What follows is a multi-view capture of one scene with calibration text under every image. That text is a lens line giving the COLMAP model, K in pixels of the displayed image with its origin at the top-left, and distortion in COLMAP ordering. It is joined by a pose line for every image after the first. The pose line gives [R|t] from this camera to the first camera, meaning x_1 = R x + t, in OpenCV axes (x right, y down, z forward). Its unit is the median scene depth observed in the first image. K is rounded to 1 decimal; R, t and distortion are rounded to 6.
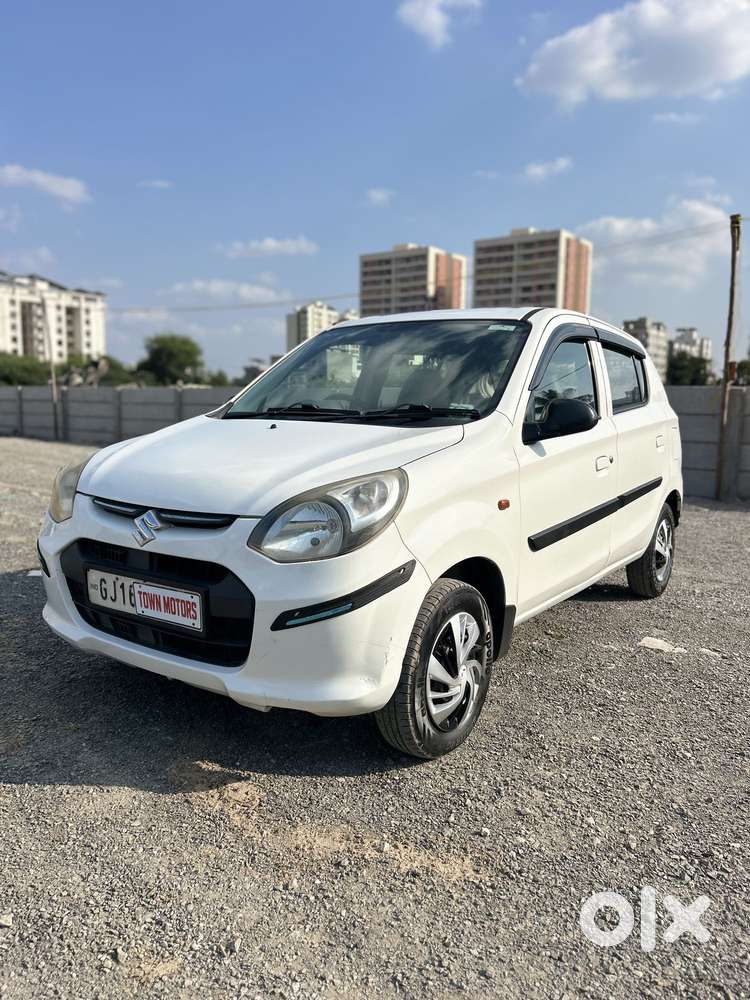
lens RADIAL K [[786.5, 0, 375.0], [0, 786.5, 500.0], [0, 0, 1]] dist [0.002856, -0.029951]
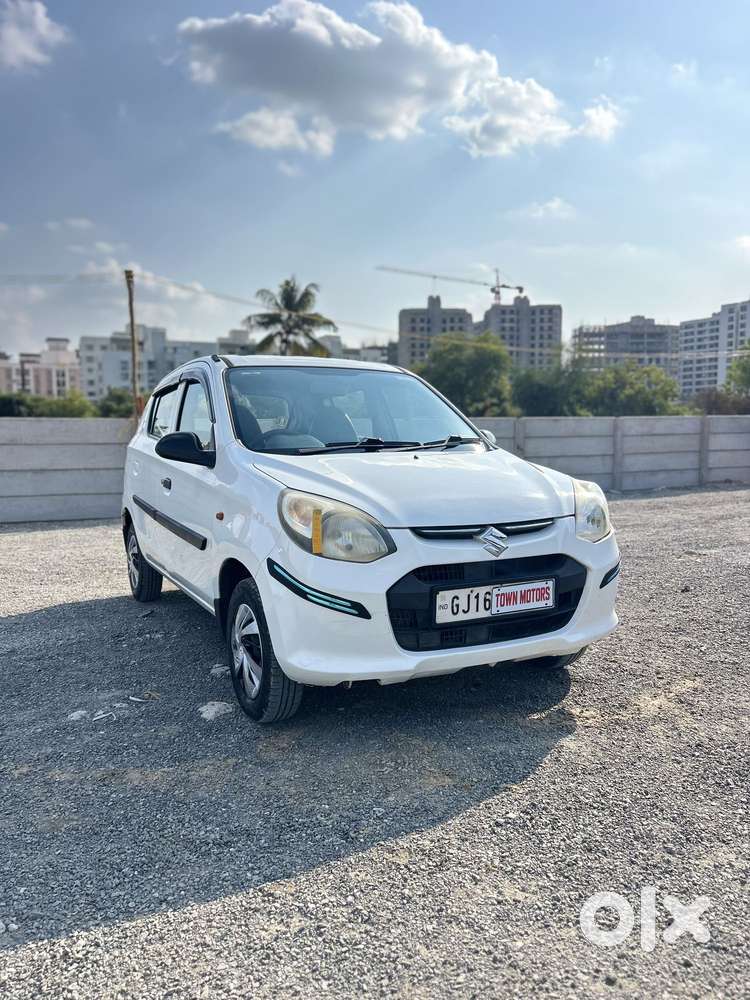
lens RADIAL K [[786.5, 0, 375.0], [0, 786.5, 500.0], [0, 0, 1]] dist [0.002856, -0.029951]
pose [[0.440609, -0.089640, 0.893212, -1.428127], [0.123031, 0.991643, 0.038829, -0.095541], [-0.889228, 0.092785, 0.447955, 0.609171]]
